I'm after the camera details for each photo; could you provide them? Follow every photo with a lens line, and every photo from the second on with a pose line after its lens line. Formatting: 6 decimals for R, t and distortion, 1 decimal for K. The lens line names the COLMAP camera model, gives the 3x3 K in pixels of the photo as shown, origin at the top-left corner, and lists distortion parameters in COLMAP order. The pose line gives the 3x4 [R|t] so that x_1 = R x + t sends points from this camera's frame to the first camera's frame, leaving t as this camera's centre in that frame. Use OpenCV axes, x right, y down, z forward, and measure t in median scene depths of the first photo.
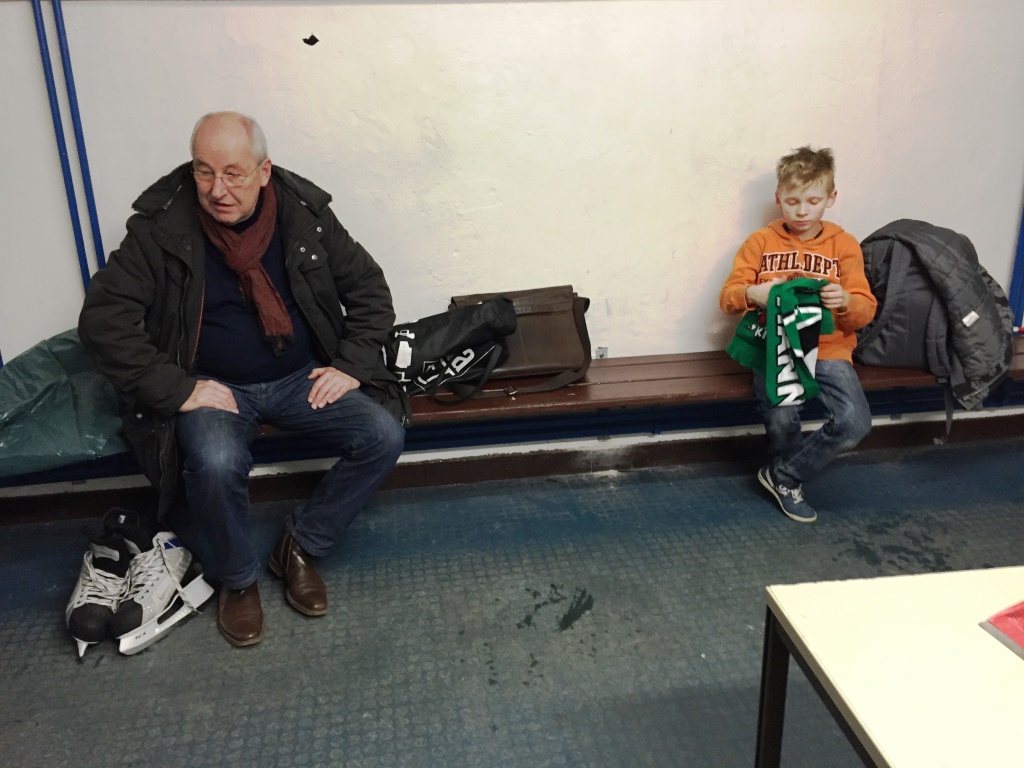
lens RADIAL K [[859.5, 0, 518.0], [0, 859.5, 385.4], [0, 0, 1]] dist [0.083087, -0.122317]
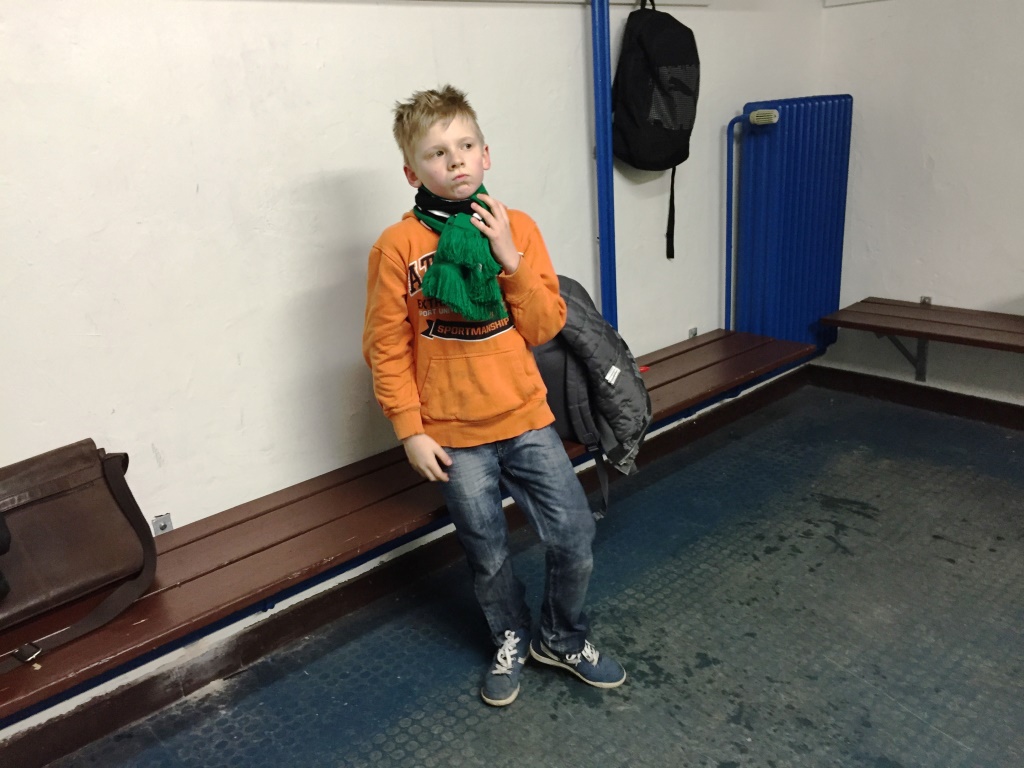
lens RADIAL K [[870.0, 0, 514.9], [0, 870.0, 380.9], [0, 0, 1]] dist [0.088912, -0.124713]
pose [[0.828929, -0.204852, 0.520492, -0.008417], [0.229393, 0.973173, 0.017687, -0.102525], [-0.510152, 0.104736, 0.853683, 0.300898]]
